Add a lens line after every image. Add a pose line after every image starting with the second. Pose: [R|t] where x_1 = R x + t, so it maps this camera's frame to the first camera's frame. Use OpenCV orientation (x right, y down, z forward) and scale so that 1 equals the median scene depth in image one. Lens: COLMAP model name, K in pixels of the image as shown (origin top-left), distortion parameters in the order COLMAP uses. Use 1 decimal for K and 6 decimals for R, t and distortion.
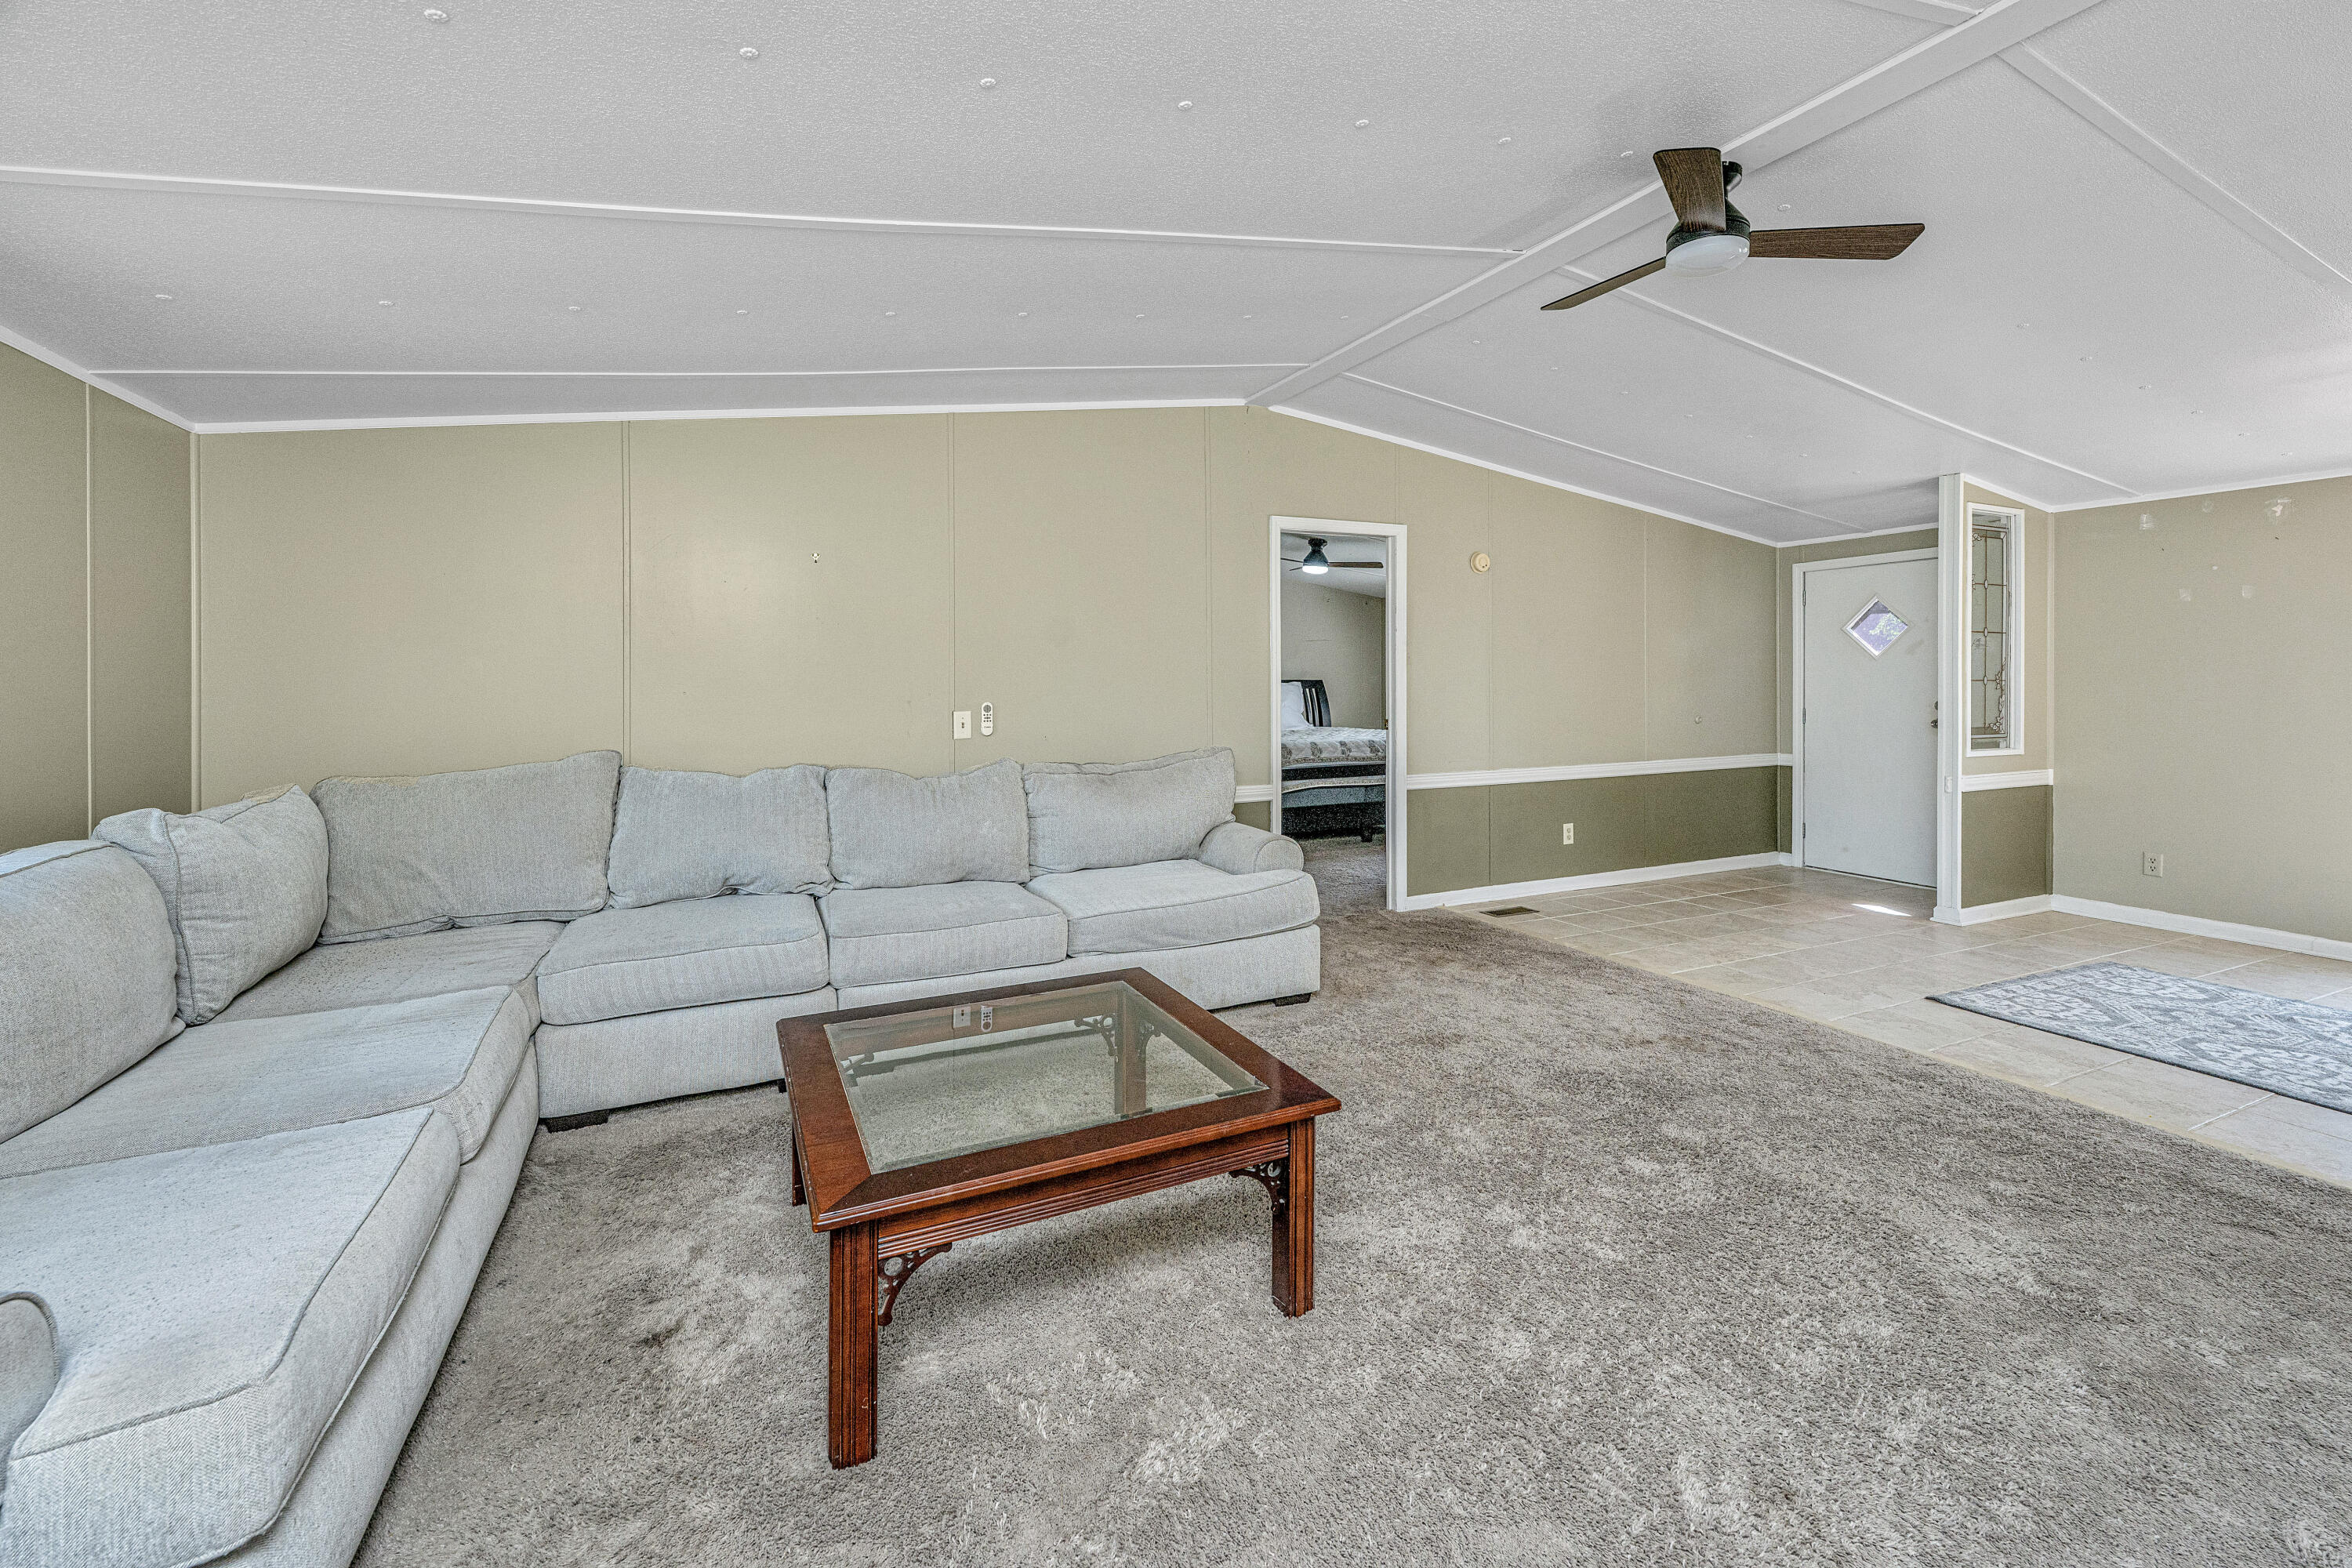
lens RADIAL K [[991.1, 0, 1179.6], [0, 991.1, 679.5], [0, 0, 1]] dist [-0.000445, -0.000116]
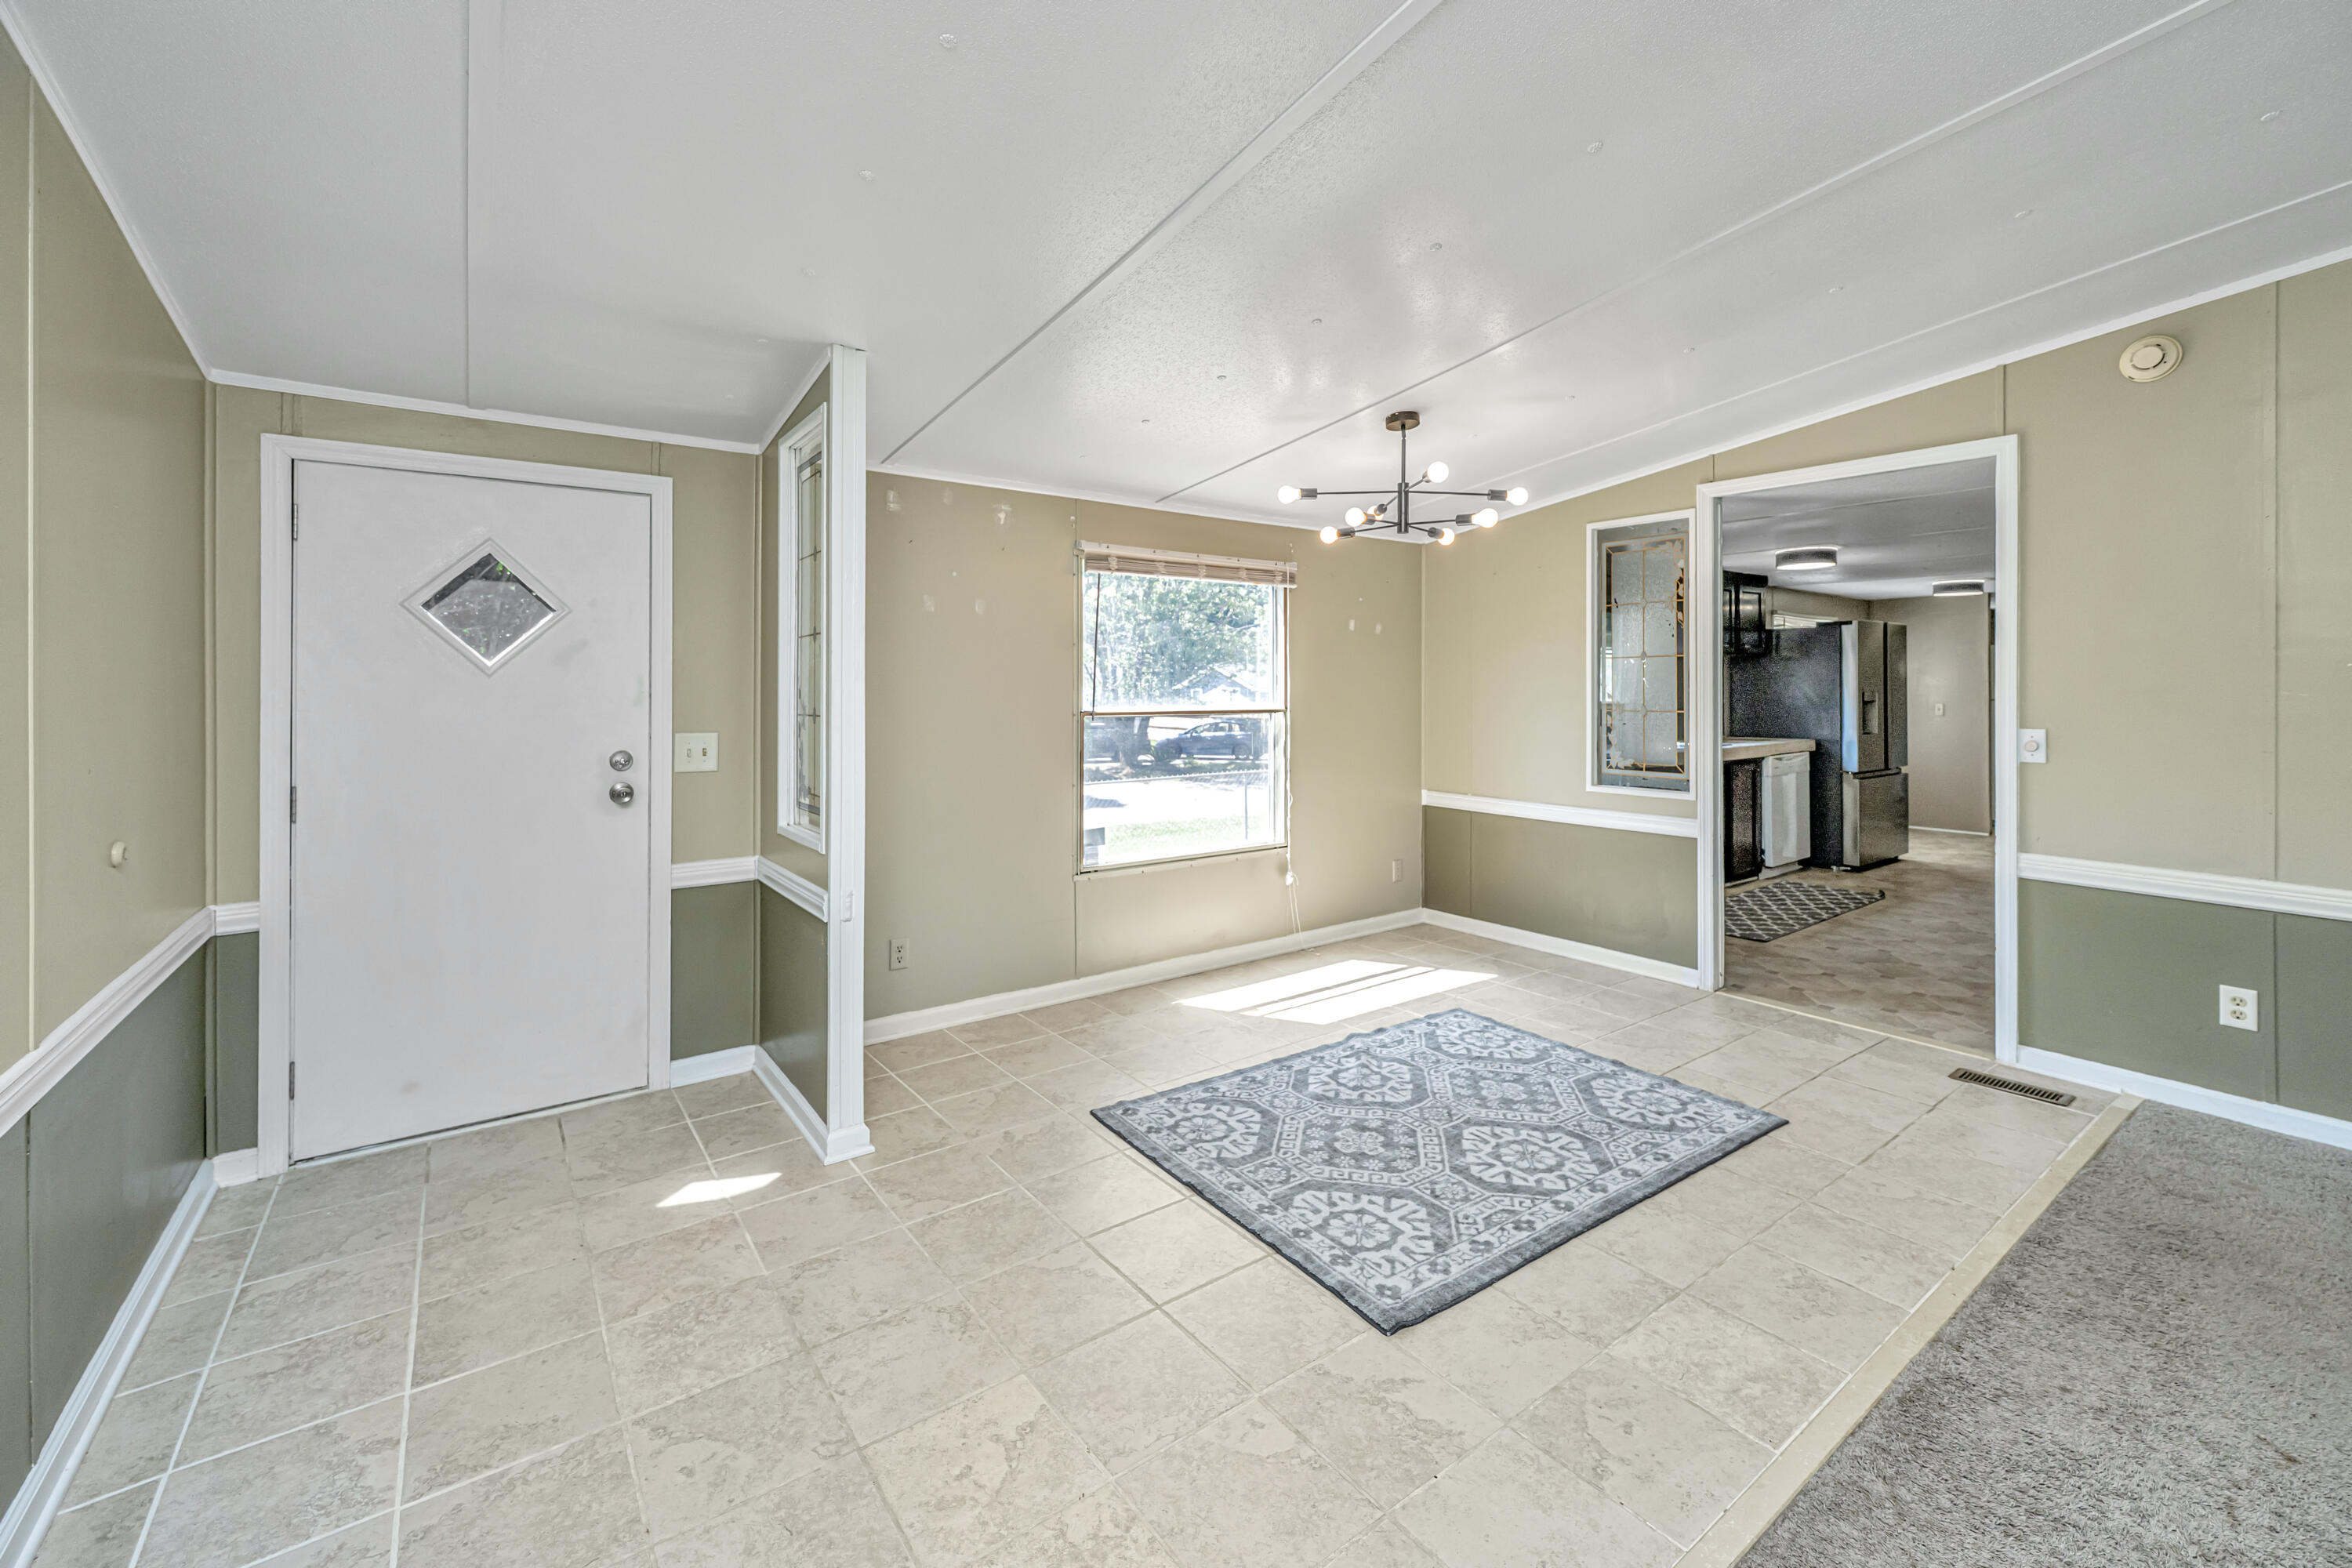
lens RADIAL K [[960.8, 0, 1150.3], [0, 960.8, 686.2], [0, 0, 1]] dist [0.000405, -0.000053]
pose [[-0.173558, 0.006007, 0.984805, 0.289944], [-0.001536, 0.999979, -0.006370, -0.018350], [-0.984822, -0.002618, -0.173545, 1.227318]]
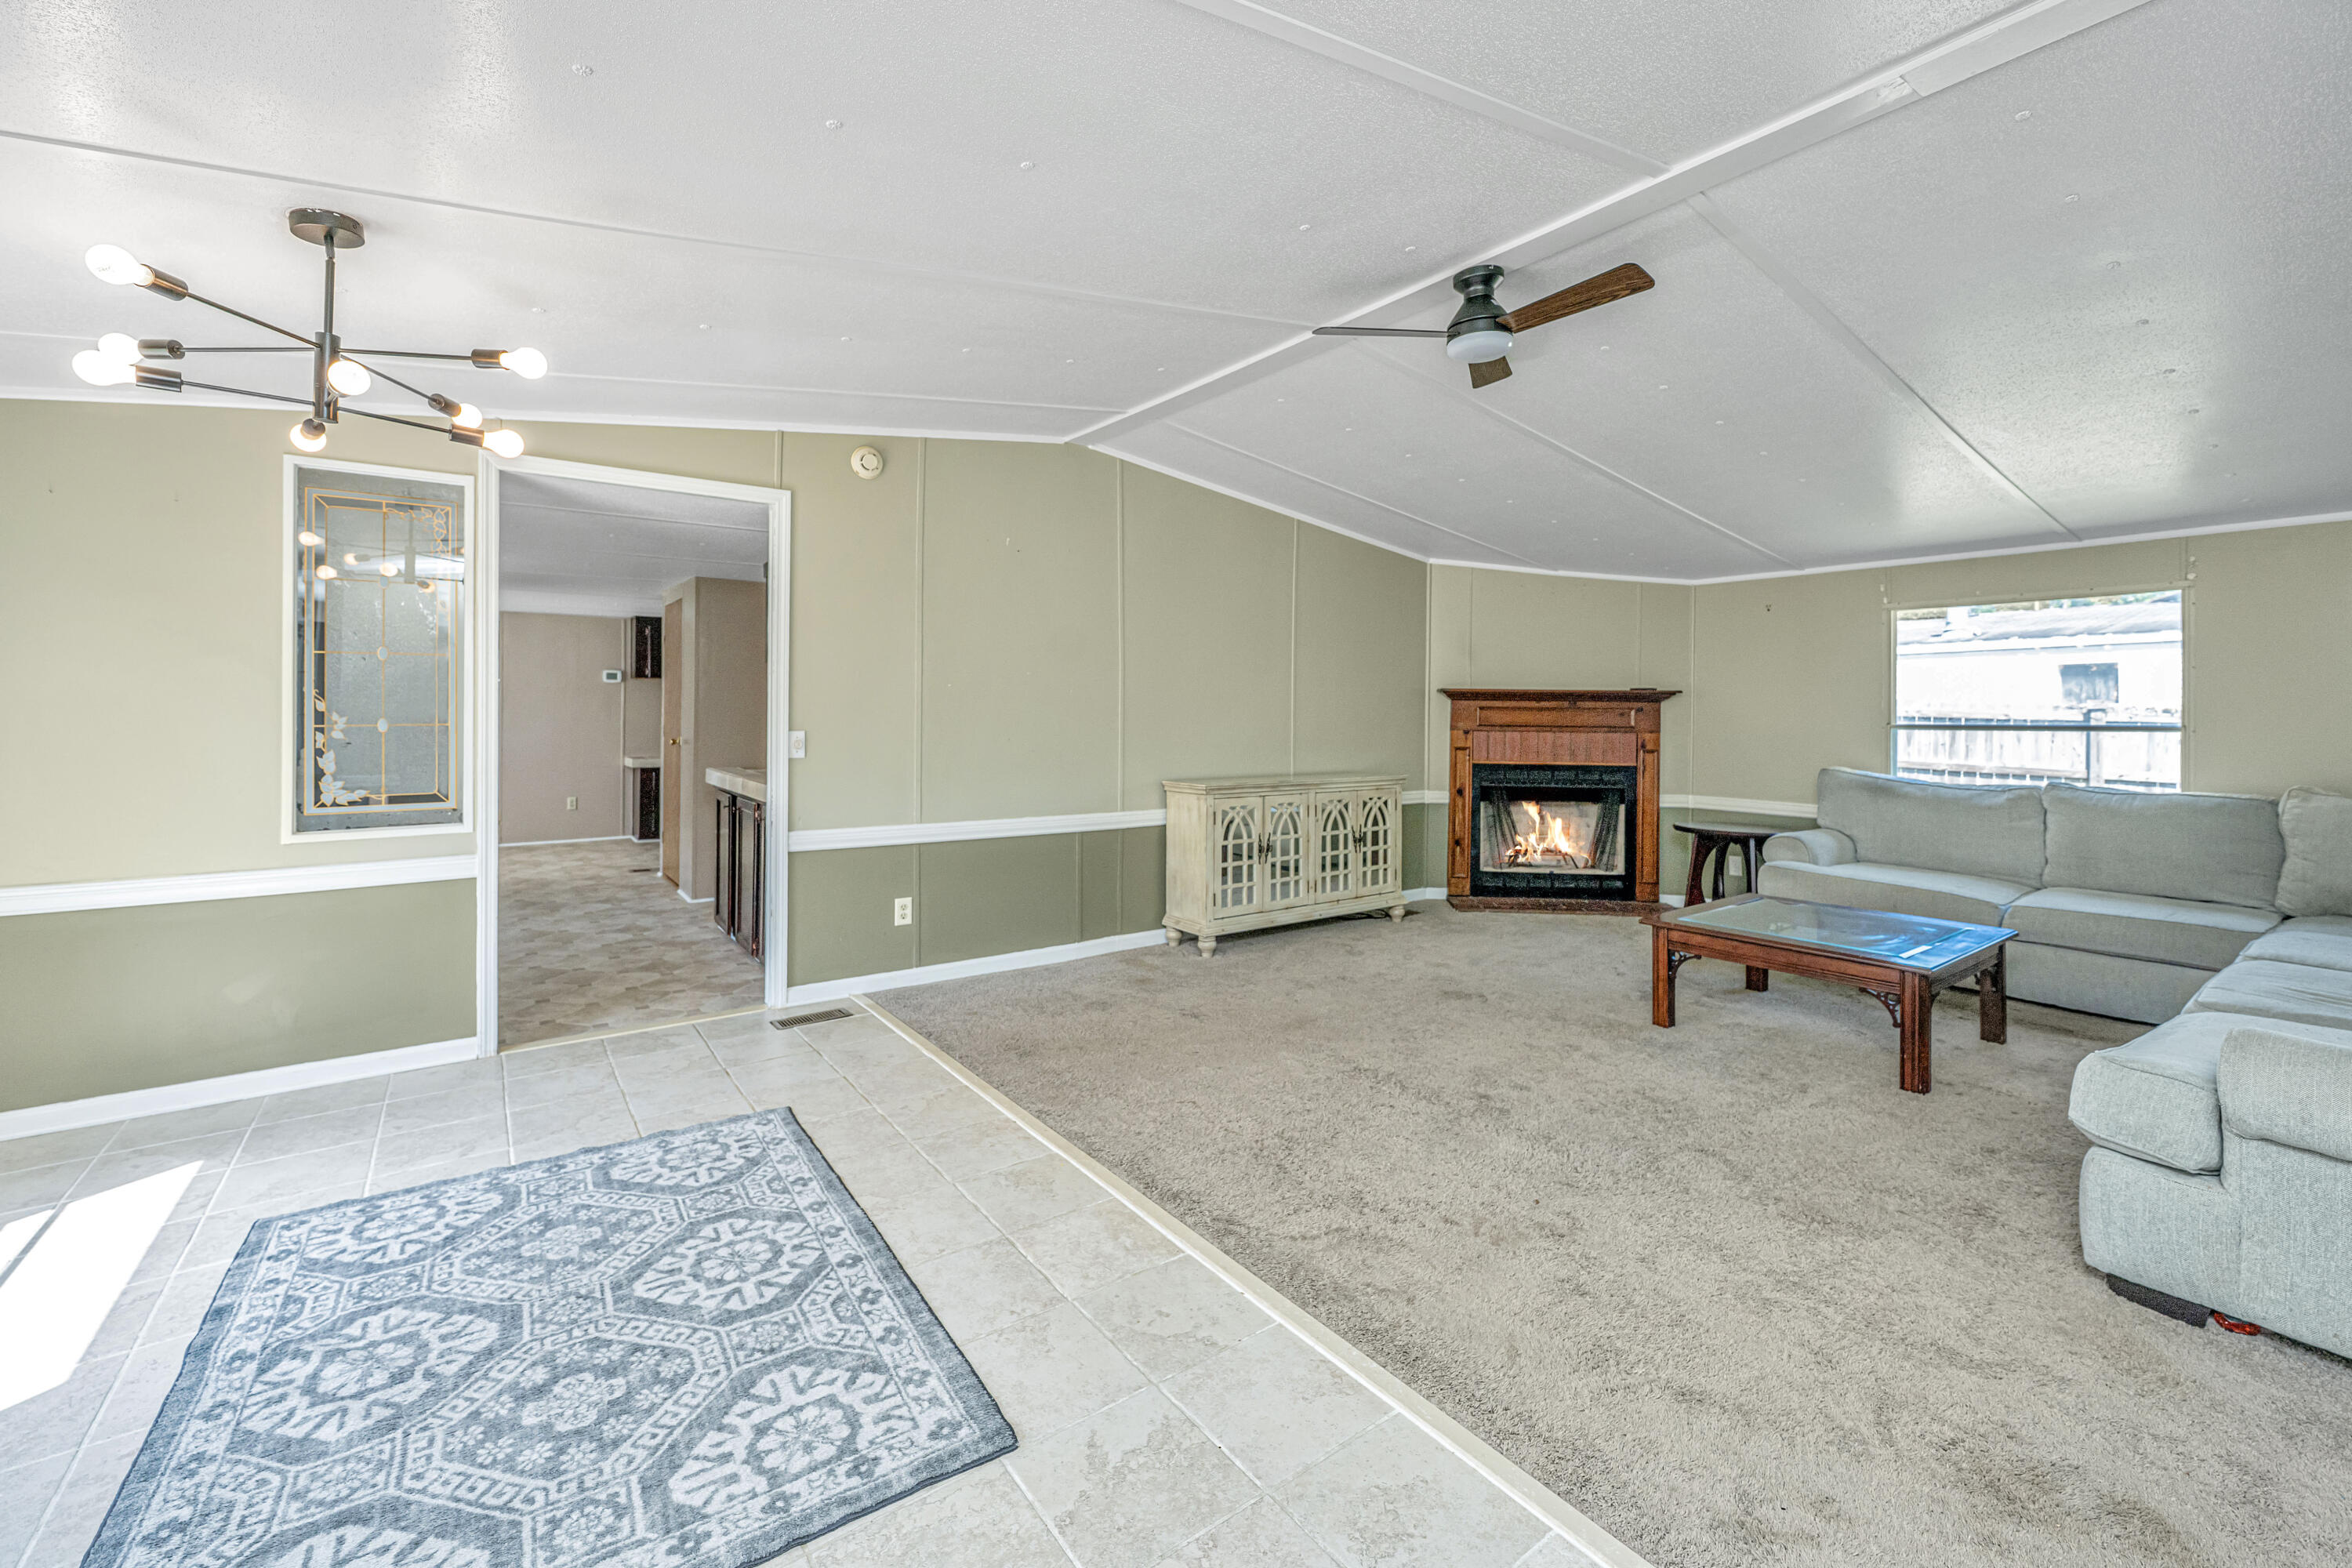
lens RADIAL K [[970.3, 0, 1210.7], [0, 970.3, 711.2], [0, 0, 1]] dist [-0.000896, -0.000177]
pose [[-0.980595, 0.002650, -0.196026, 0.775046], [0.002547, 0.999996, 0.000780, -0.008074], [0.196027, 0.000266, -0.980598, 1.459863]]
